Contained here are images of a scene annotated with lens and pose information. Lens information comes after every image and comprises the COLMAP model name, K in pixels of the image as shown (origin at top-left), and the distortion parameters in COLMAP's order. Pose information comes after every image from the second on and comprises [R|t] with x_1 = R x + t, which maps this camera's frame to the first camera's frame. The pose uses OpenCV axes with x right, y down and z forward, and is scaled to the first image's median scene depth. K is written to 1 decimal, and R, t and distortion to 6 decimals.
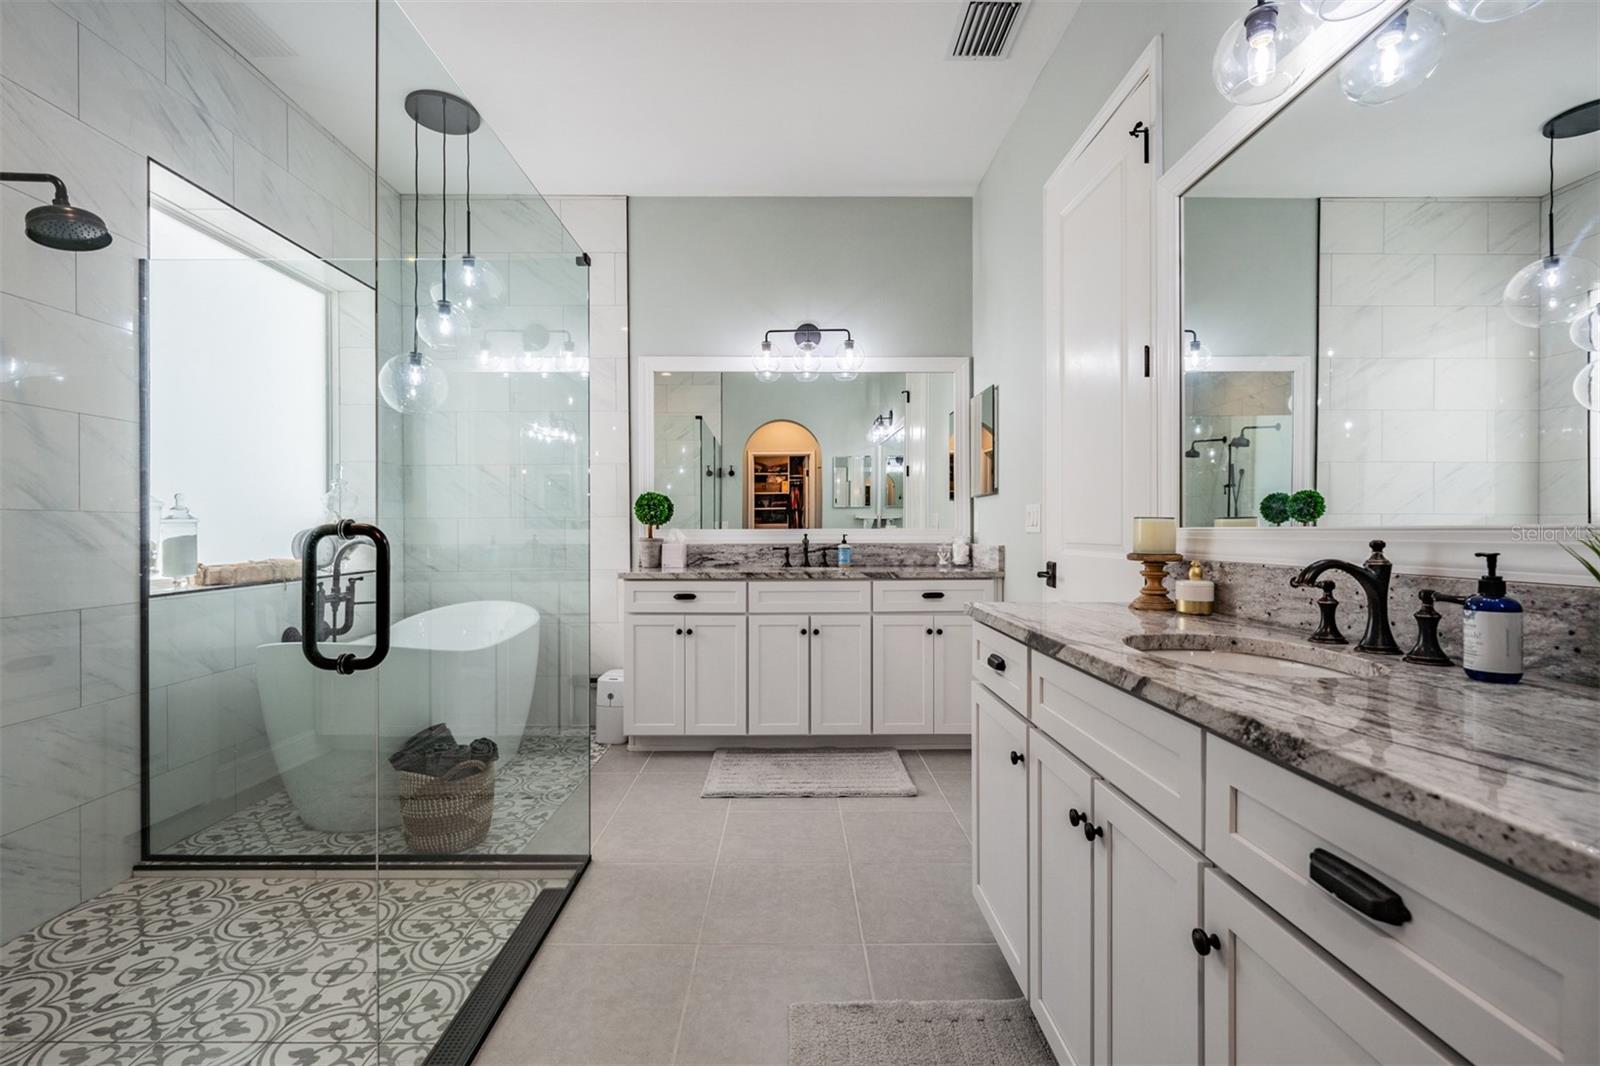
lens RADIAL K [[751.5, 0, 800.8], [0, 751.5, 530.7], [0, 0, 1]] dist [0.003604, -0.000578]
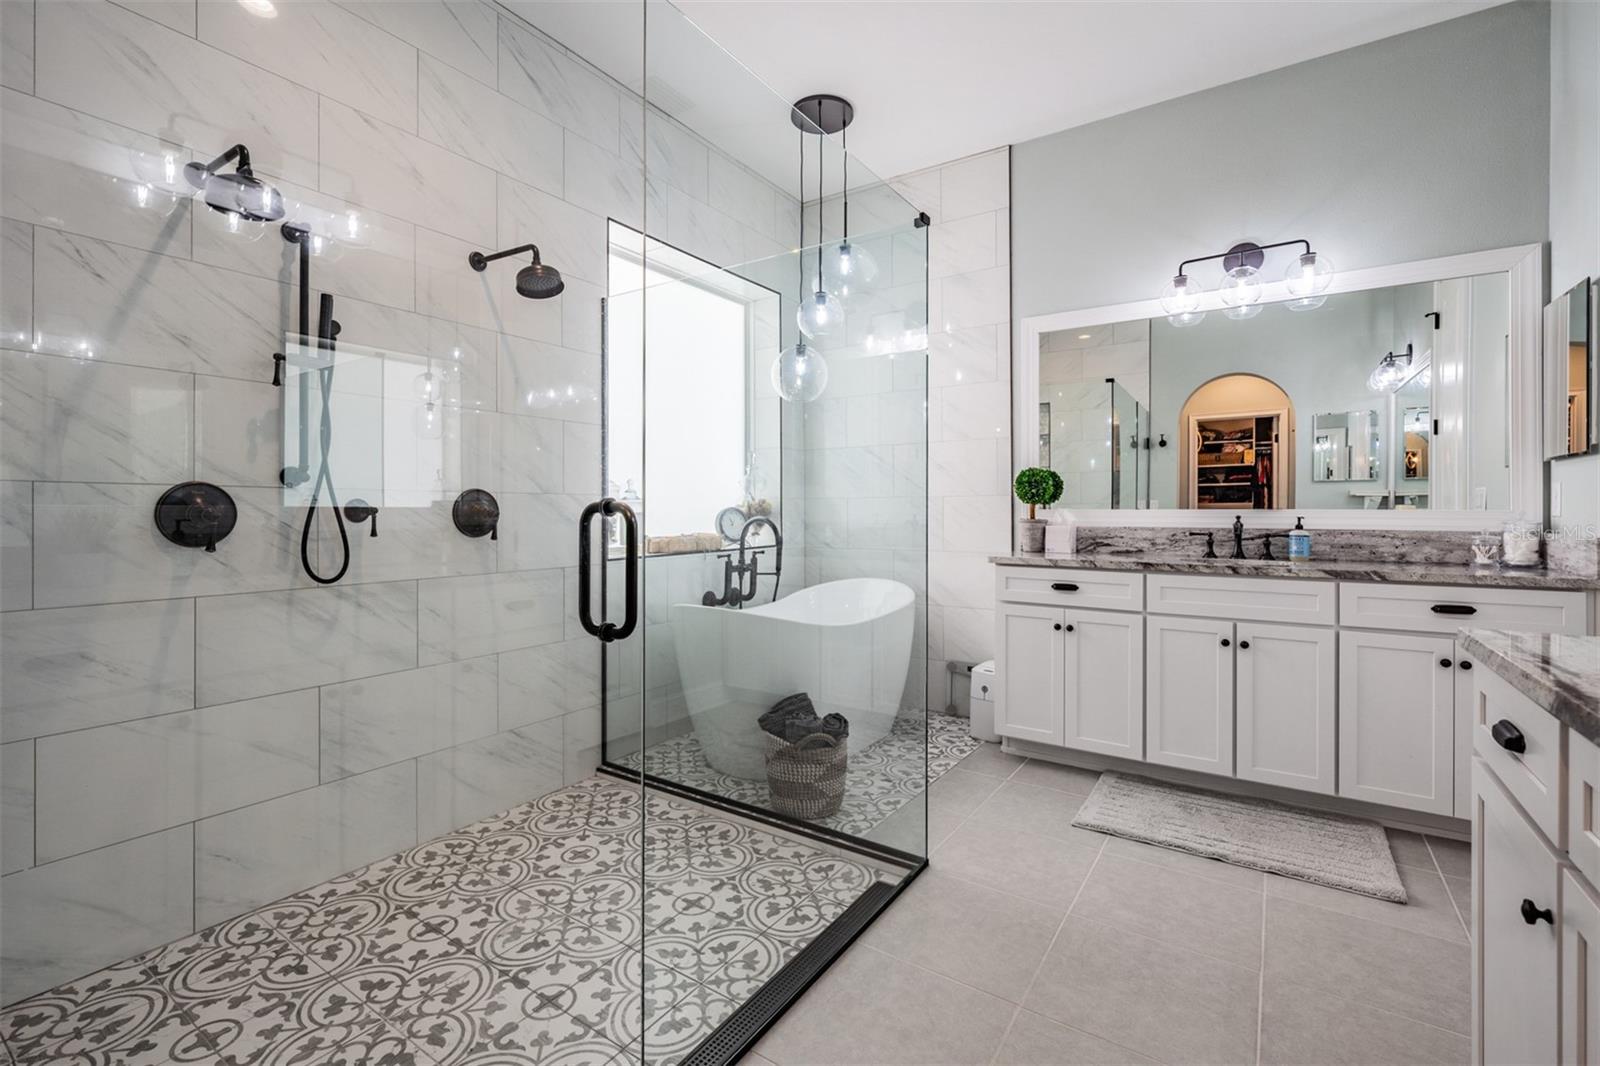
lens RADIAL K [[751.5, 0, 746.2], [0, 751.5, 510.0], [0, 0, 1]] dist [0.003604, -0.000578]
pose [[0.804477, 0.003914, -0.593971, 0.067688], [-0.004512, 0.999990, 0.000477, 0.000267], [0.593967, 0.002296, 0.804486, 0.087704]]
